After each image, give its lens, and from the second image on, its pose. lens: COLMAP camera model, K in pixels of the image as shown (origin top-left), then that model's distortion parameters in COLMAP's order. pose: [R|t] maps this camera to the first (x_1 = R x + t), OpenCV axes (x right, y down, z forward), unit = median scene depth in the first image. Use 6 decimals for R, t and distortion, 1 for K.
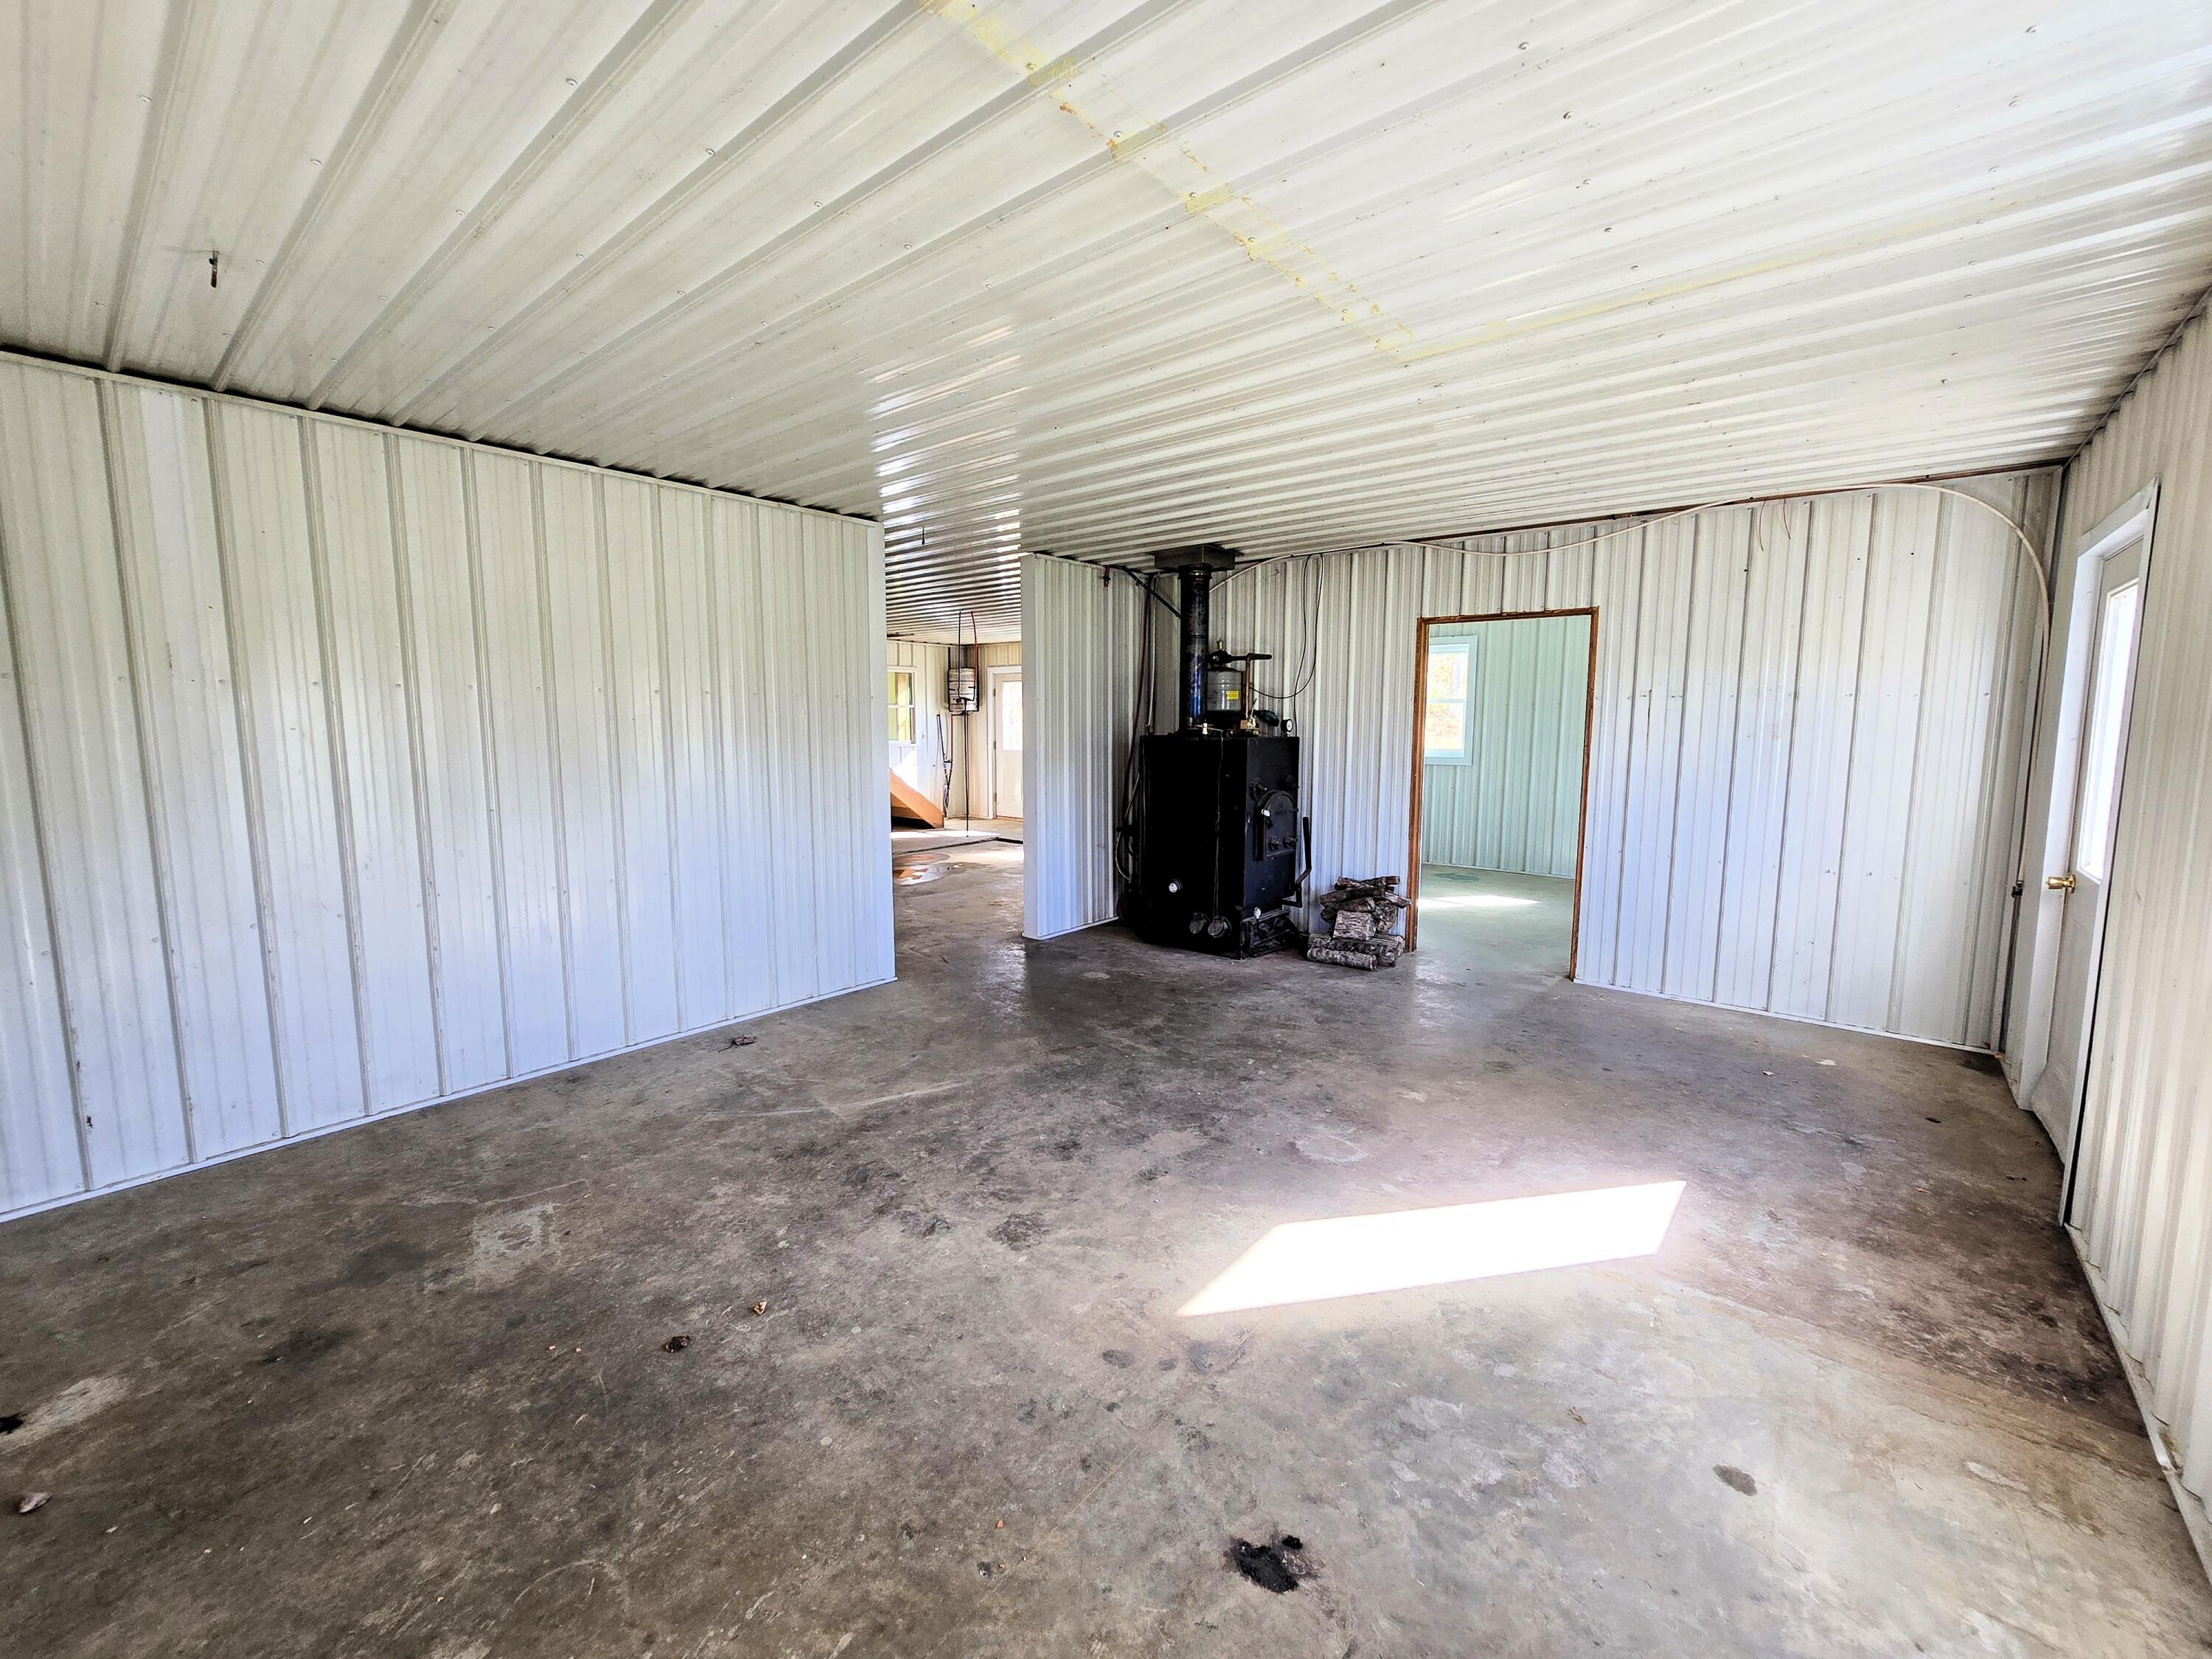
lens RADIAL K [[907.3, 0, 1107.6], [0, 907.3, 821.0], [0, 0, 1]] dist [0.000457, 0.000312]
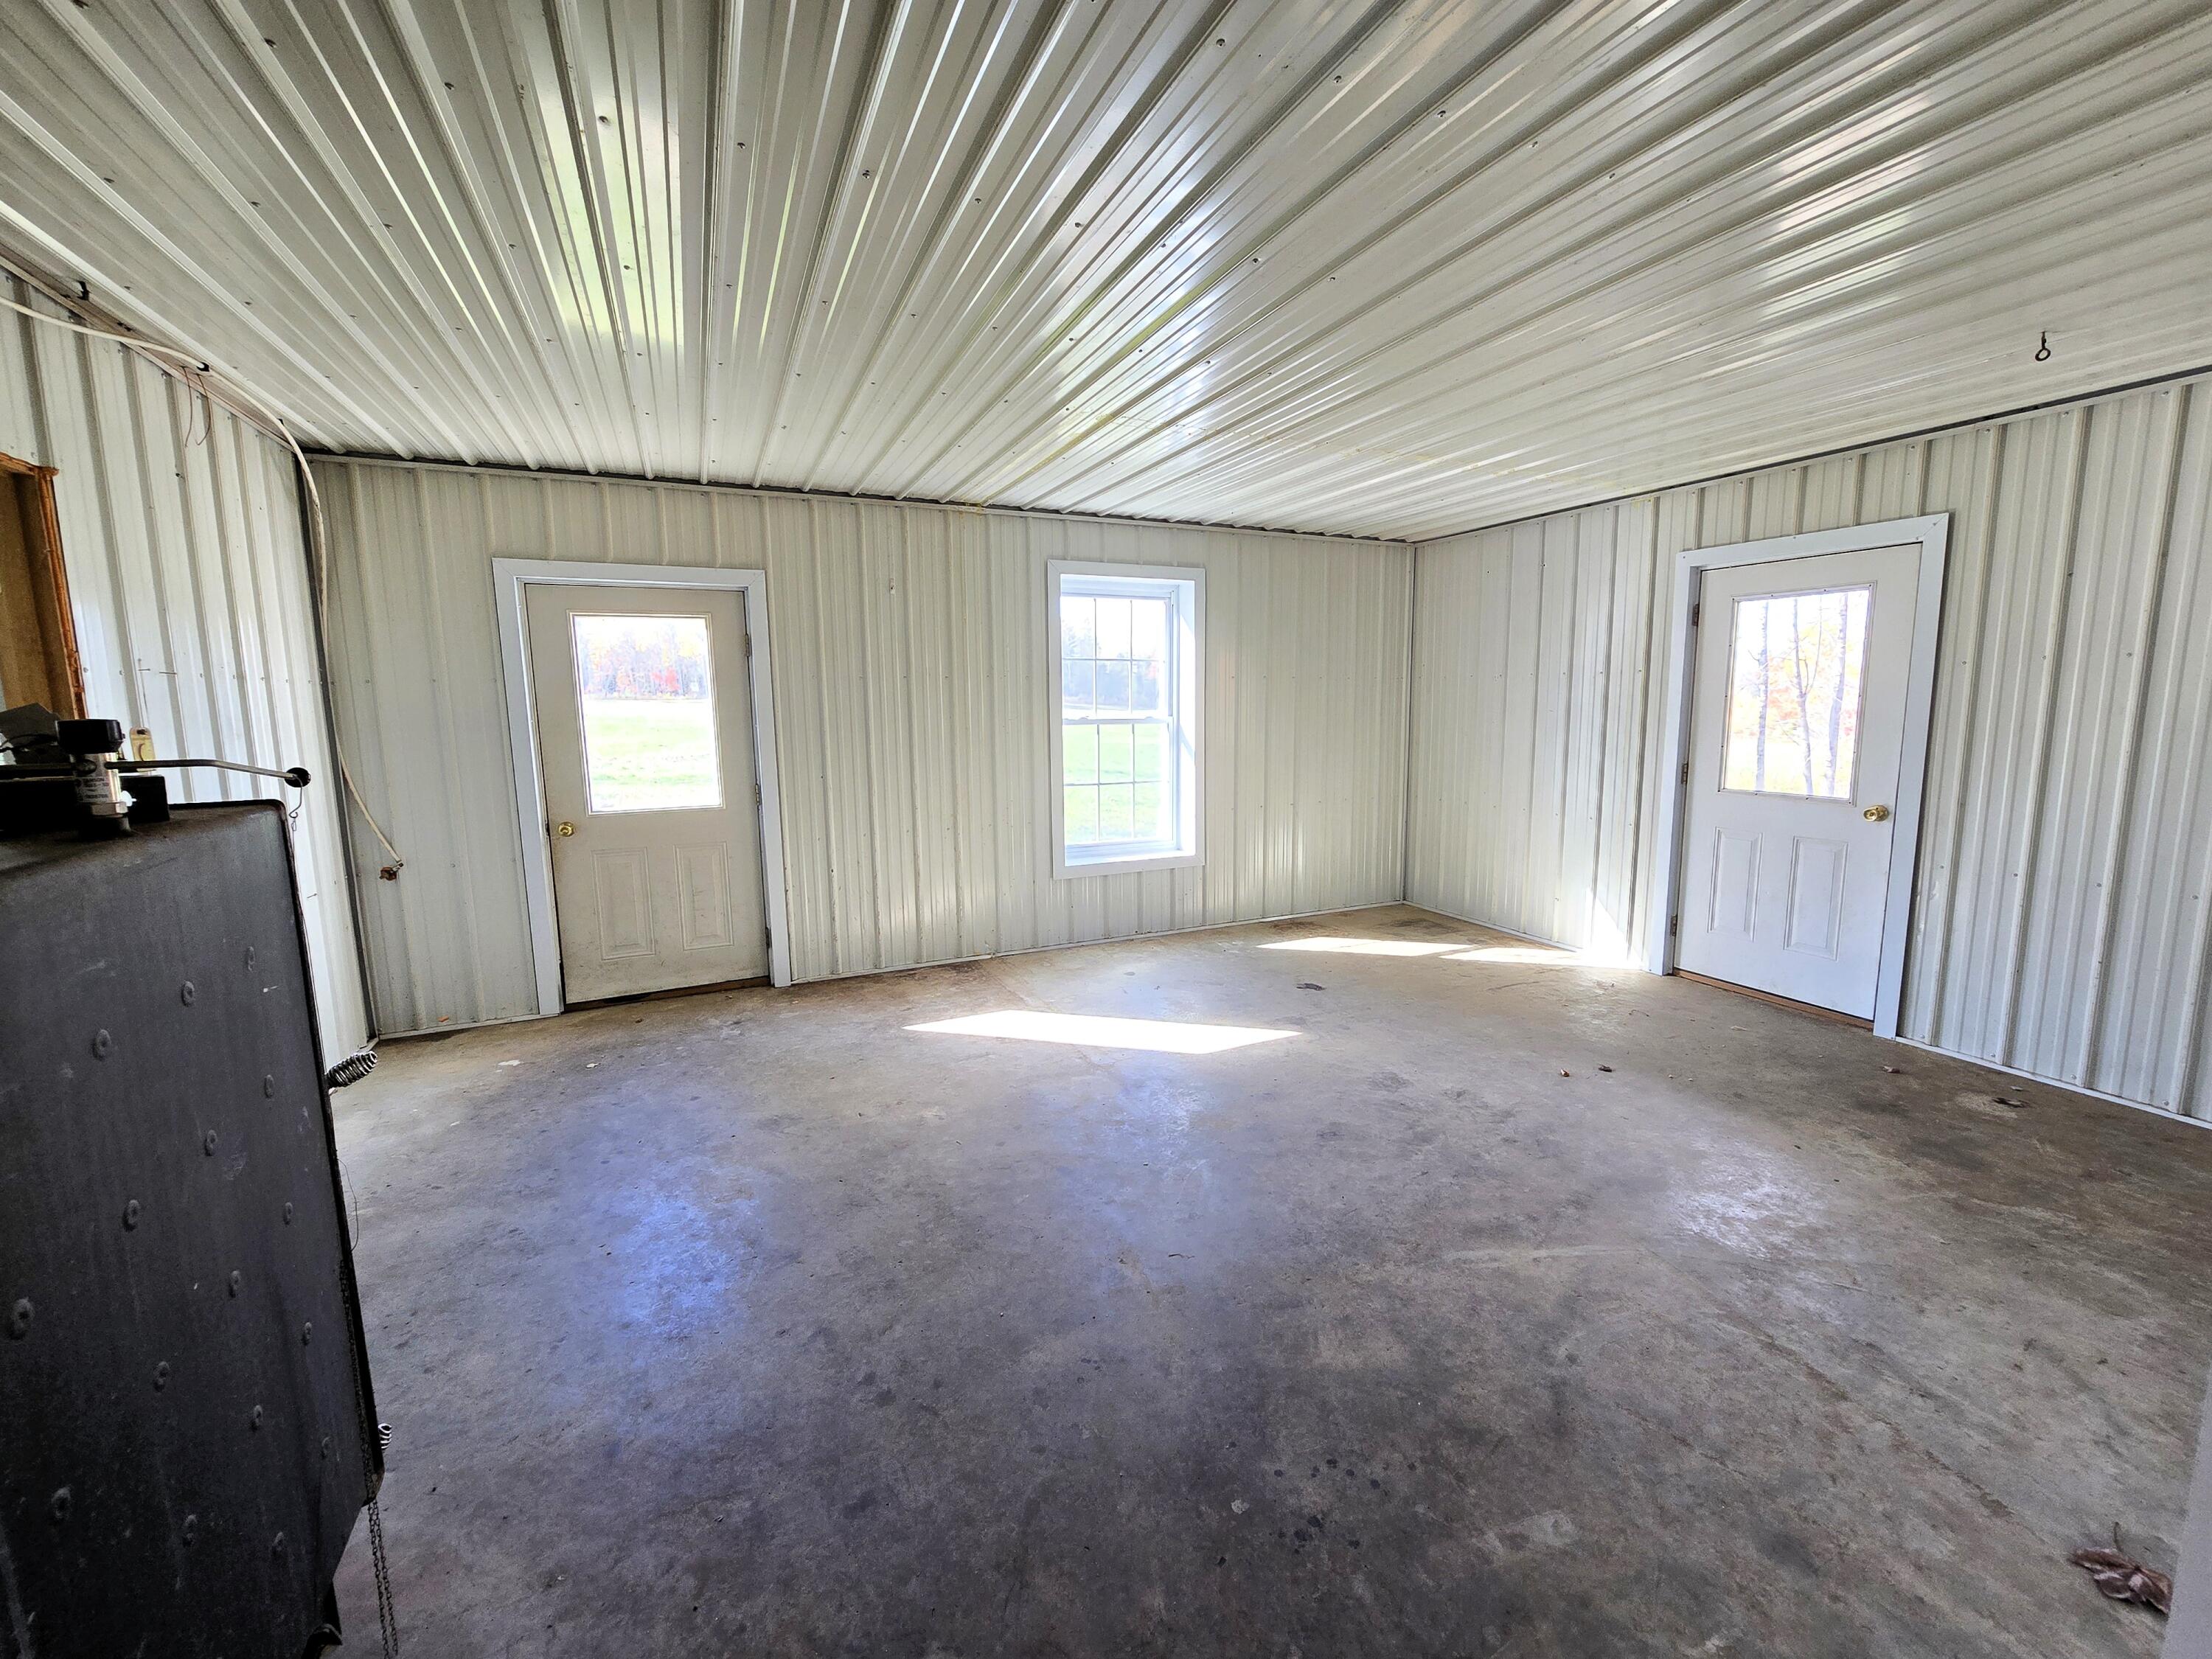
lens RADIAL K [[907.3, 0, 1107.0], [0, 907.3, 821.8], [0, 0, 1]] dist [0.000457, 0.000312]
pose [[-0.903652, -0.050001, 0.425339, -0.260128], [0.057735, 0.969872, 0.236675, -0.250849], [-0.424359, 0.238429, -0.873540, 2.156554]]
